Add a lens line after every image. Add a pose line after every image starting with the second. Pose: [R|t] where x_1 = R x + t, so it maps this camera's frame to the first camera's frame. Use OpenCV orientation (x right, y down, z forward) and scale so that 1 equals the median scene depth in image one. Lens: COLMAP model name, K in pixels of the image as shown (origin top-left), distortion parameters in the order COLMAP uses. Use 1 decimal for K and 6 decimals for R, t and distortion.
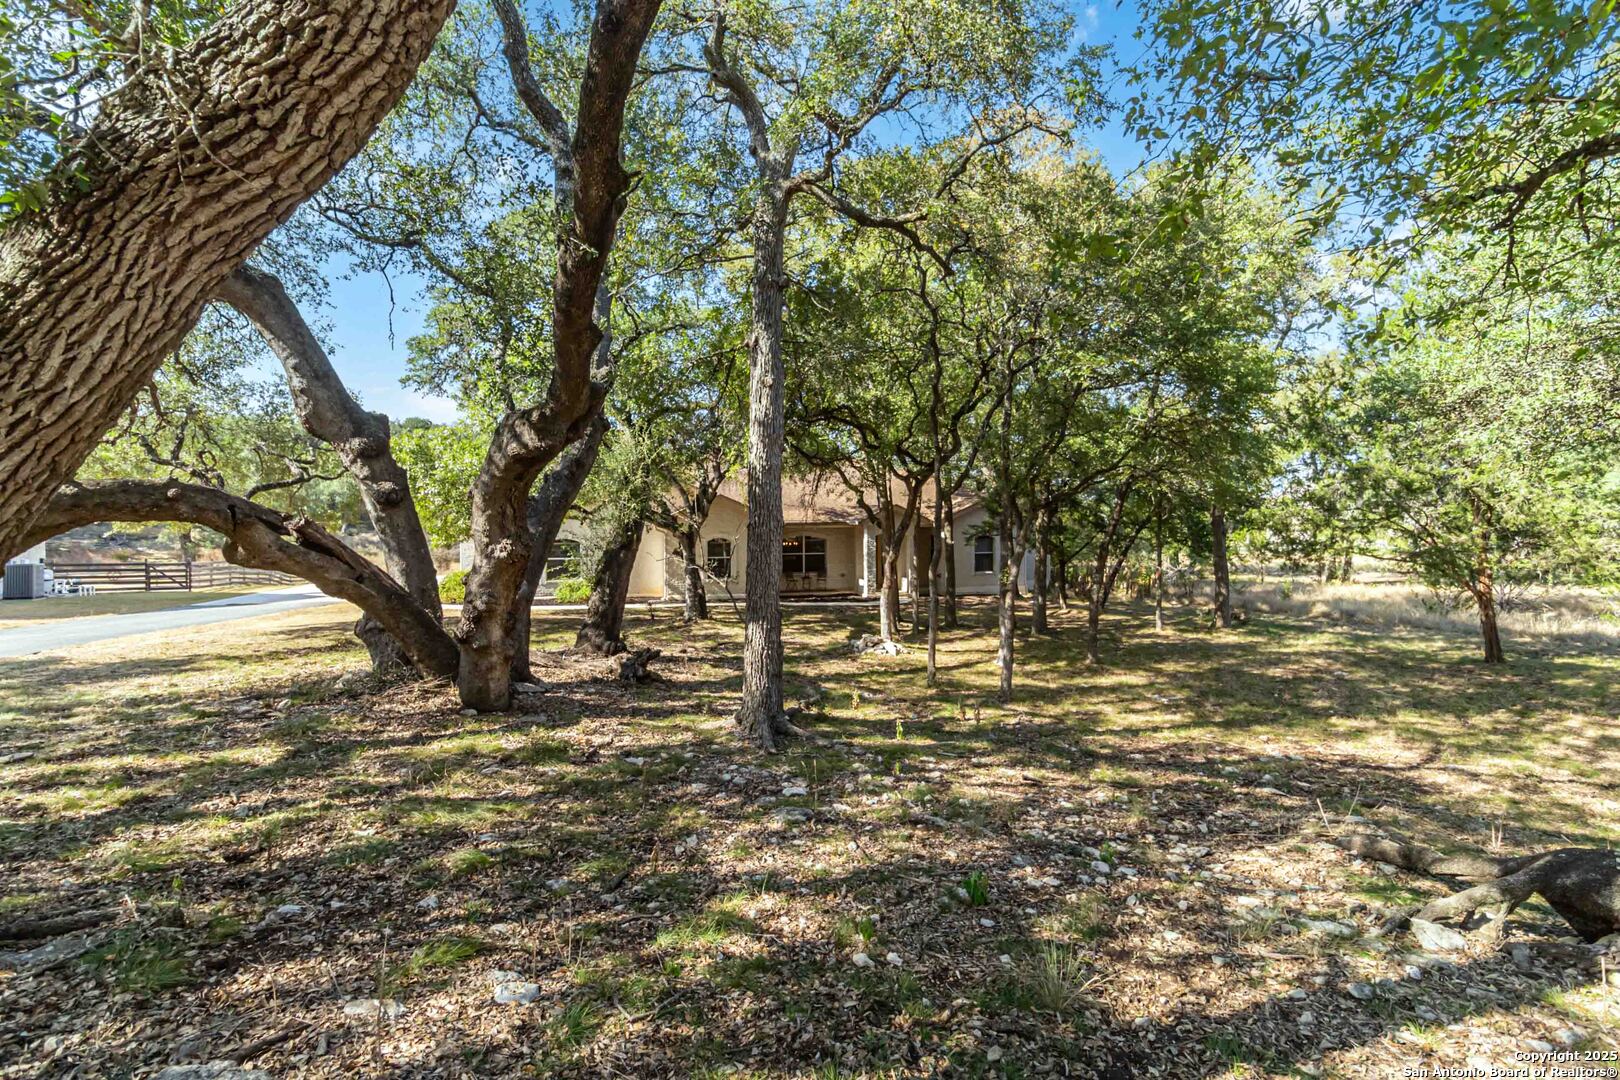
lens RADIAL K [[773.9, 0, 819.8], [0, 773.9, 514.1], [0, 0, 1]] dist [-0.000459, 0.000572]
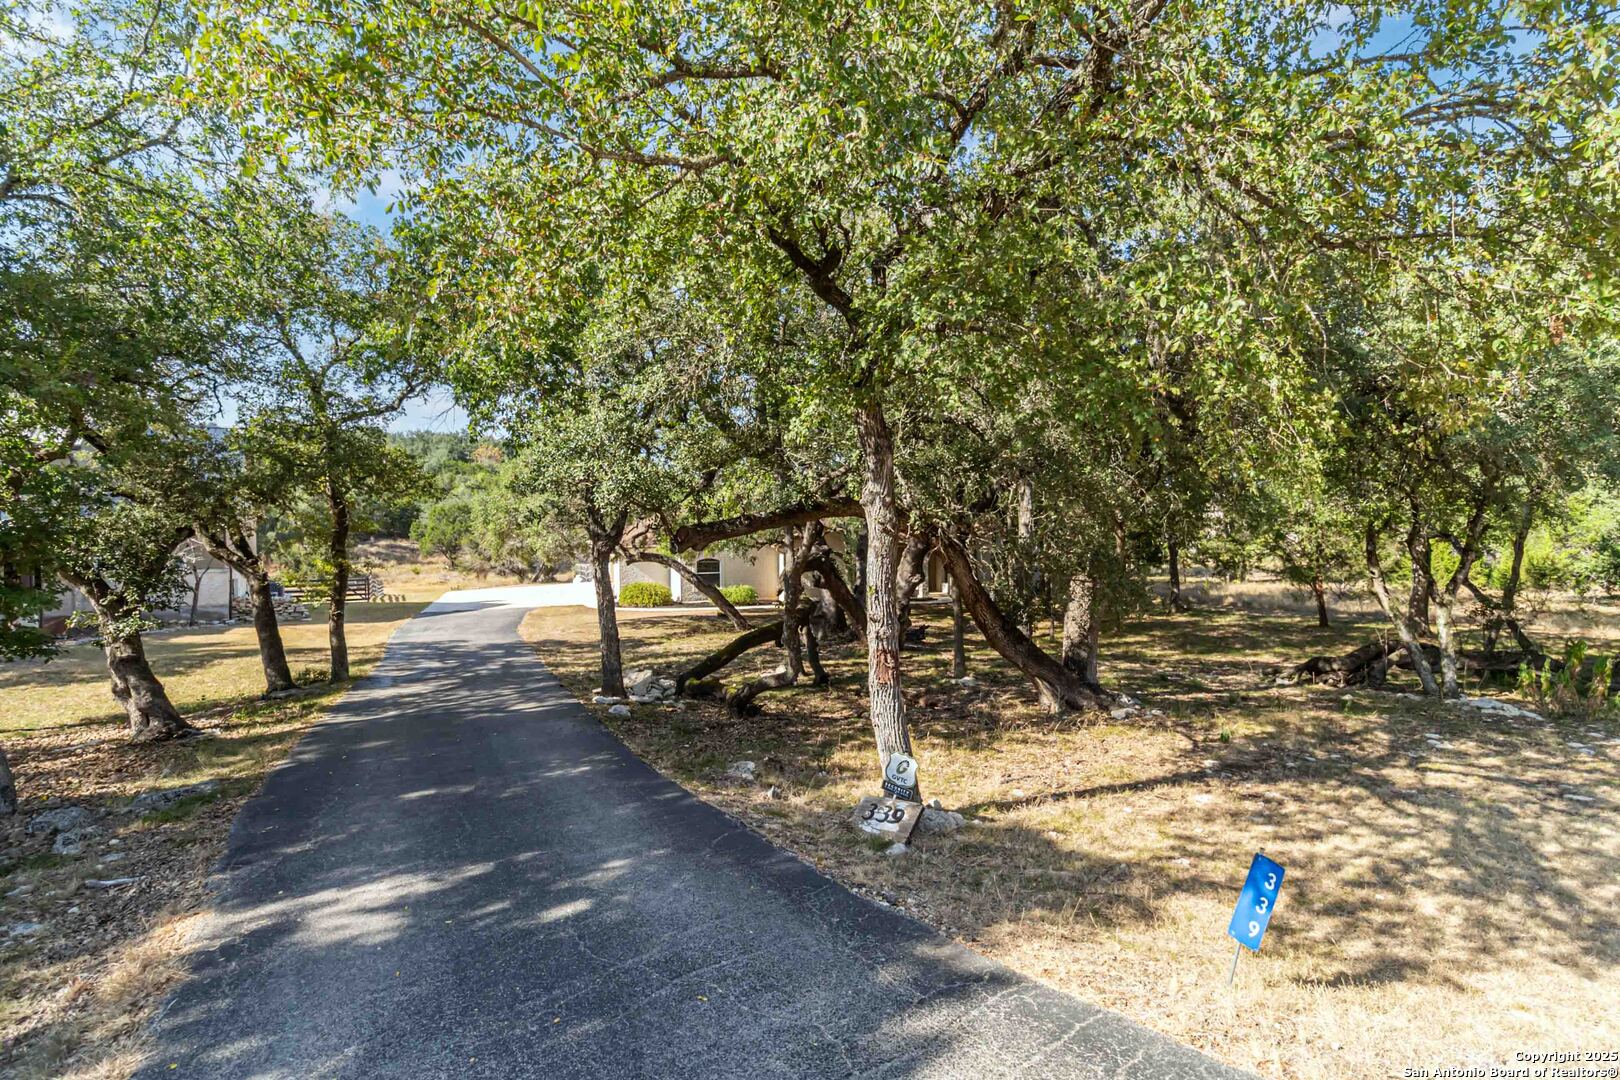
lens RADIAL K [[773.9, 0, 819.8], [0, 773.9, 514.1], [0, 0, 1]] dist [-0.000459, 0.000572]
pose [[0.994584, -0.003542, 0.103871, -0.434792], [0.003627, 0.999993, -0.000632, -0.068563], [-0.103868, 0.001005, 0.994591, -0.600409]]
